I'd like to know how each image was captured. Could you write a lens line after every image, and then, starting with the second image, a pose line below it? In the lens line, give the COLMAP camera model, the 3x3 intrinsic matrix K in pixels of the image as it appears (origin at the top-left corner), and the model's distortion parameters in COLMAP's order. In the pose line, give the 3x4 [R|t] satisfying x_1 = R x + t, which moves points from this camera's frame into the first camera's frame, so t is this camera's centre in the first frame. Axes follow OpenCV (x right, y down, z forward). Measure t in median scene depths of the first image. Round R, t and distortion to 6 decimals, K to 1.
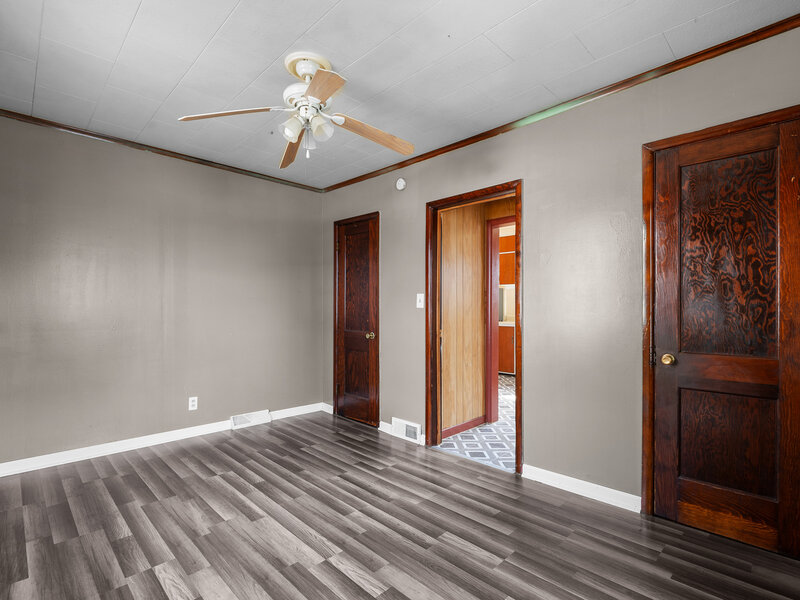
lens RADIAL K [[402.5, 0, 400.1], [0, 402.5, 304.4], [0, 0, 1]] dist [-0.000395, 0.001814]
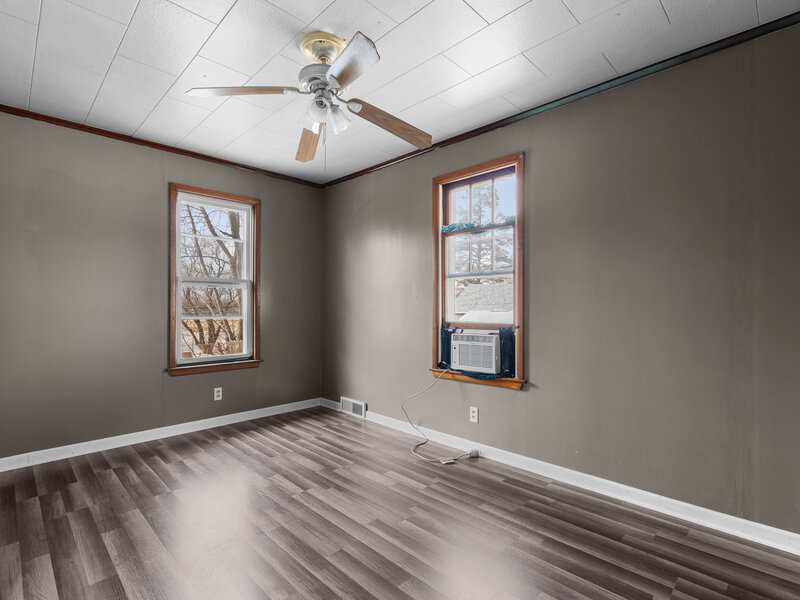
lens RADIAL K [[402.5, 0, 399.9], [0, 402.5, 303.2], [0, 0, 1]] dist [-0.000395, 0.001814]
pose [[-0.999966, -0.003660, -0.007386, -0.430408], [-0.003491, 0.999736, -0.022710, 0.032623], [0.007467, -0.022684, -0.999715, 2.084106]]
